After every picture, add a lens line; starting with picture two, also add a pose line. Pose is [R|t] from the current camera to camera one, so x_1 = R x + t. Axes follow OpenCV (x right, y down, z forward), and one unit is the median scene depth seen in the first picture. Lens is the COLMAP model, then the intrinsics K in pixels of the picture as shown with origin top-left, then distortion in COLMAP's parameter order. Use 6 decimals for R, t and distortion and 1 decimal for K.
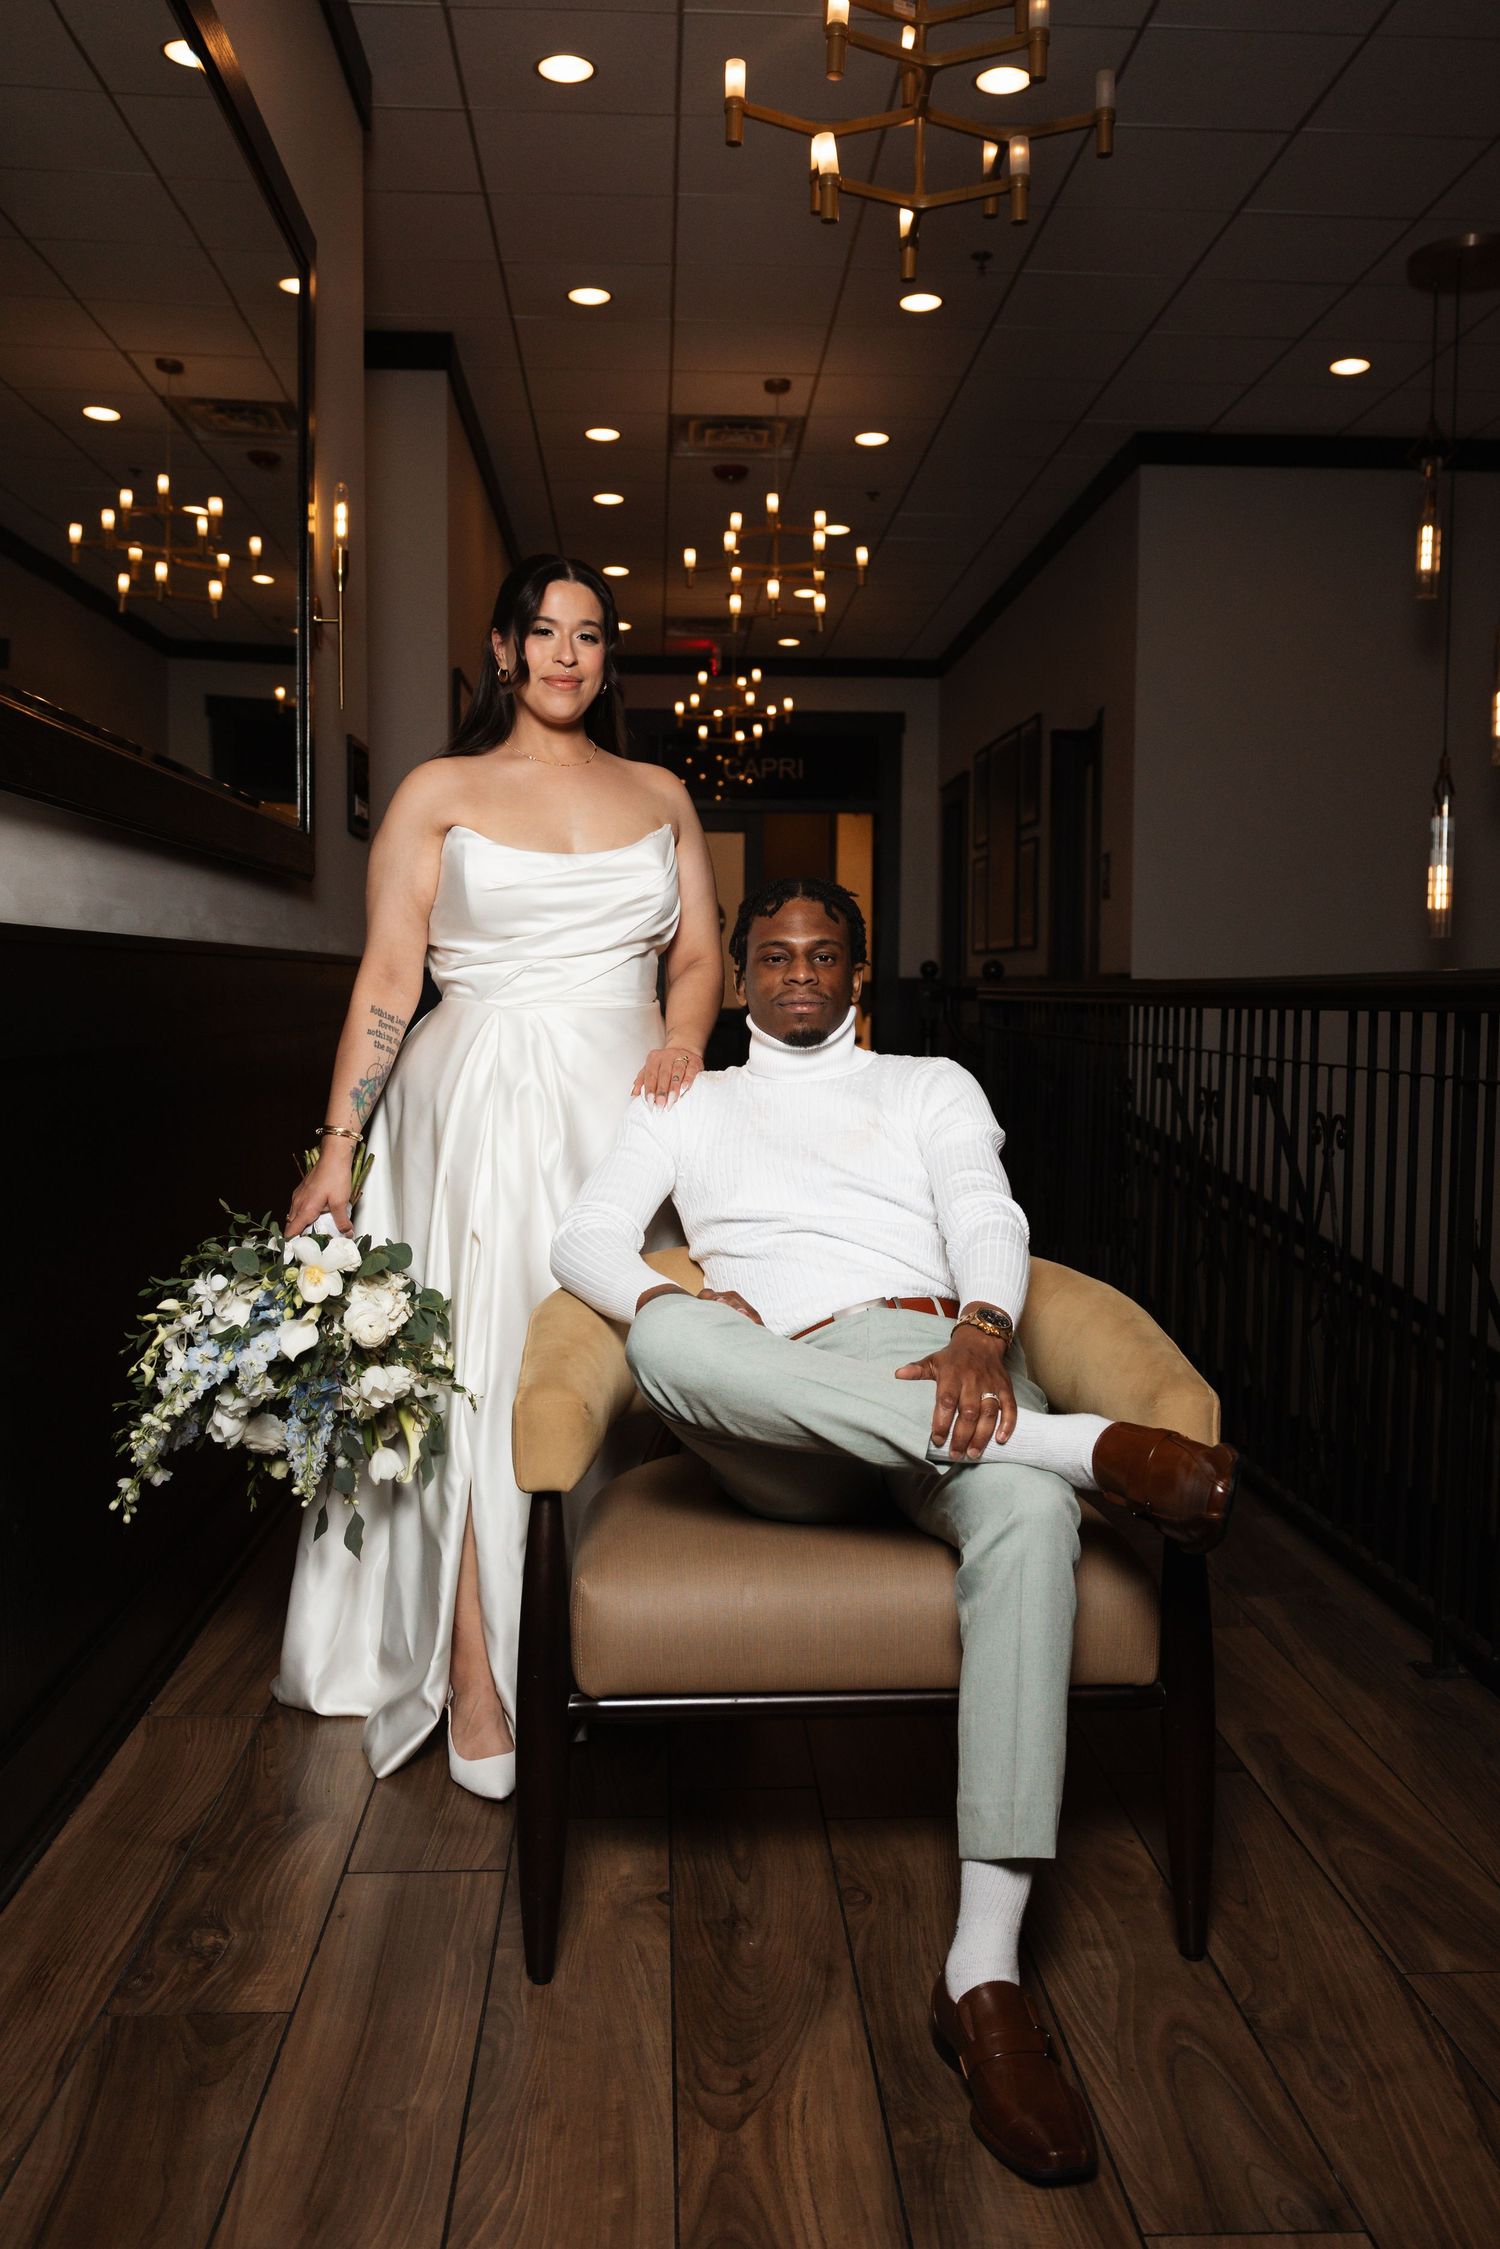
lens RADIAL K [[2033.1, 0, 754.8], [0, 2033.1, 1140.2], [0, 0, 1]] dist [-0.018086, 0.008143]
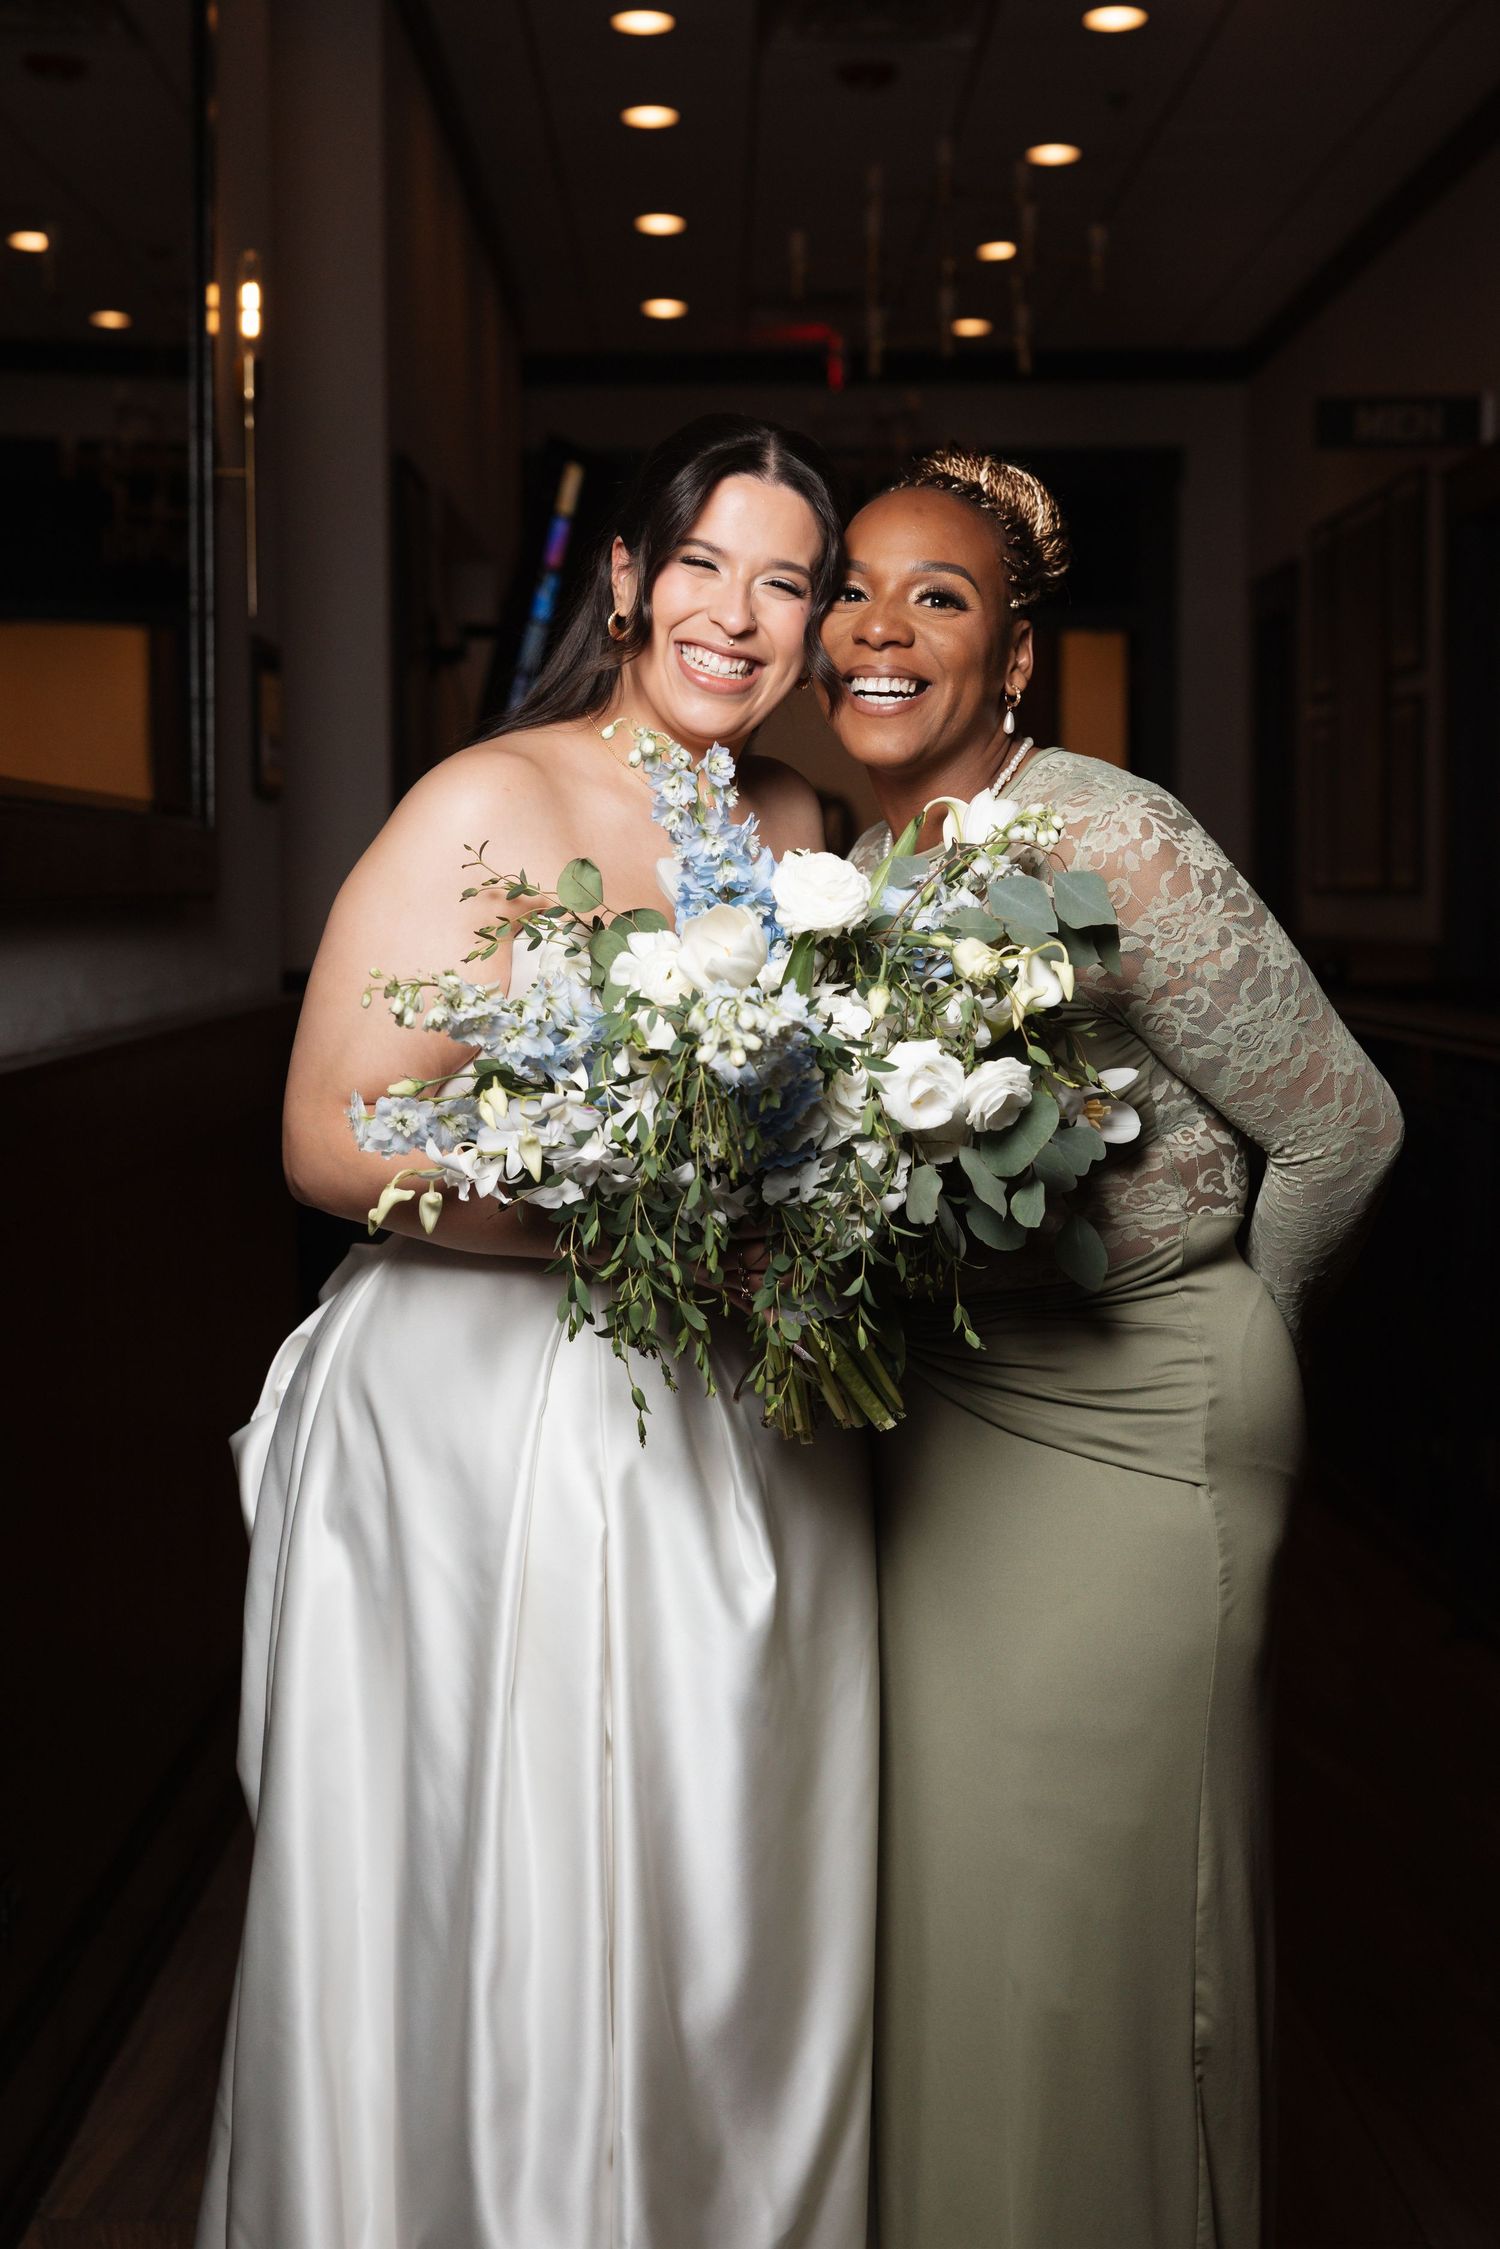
lens RADIAL K [[3879.2, 0, 750.4], [0, 3879.2, 1122.7], [0, 0, 1]] dist [0.041936, 0.000000]
pose [[0.999109, -0.008566, -0.041337, -0.004710], [0.007780, 0.999787, -0.019140, -0.041553], [0.041492, 0.018802, 0.998962, -0.224923]]
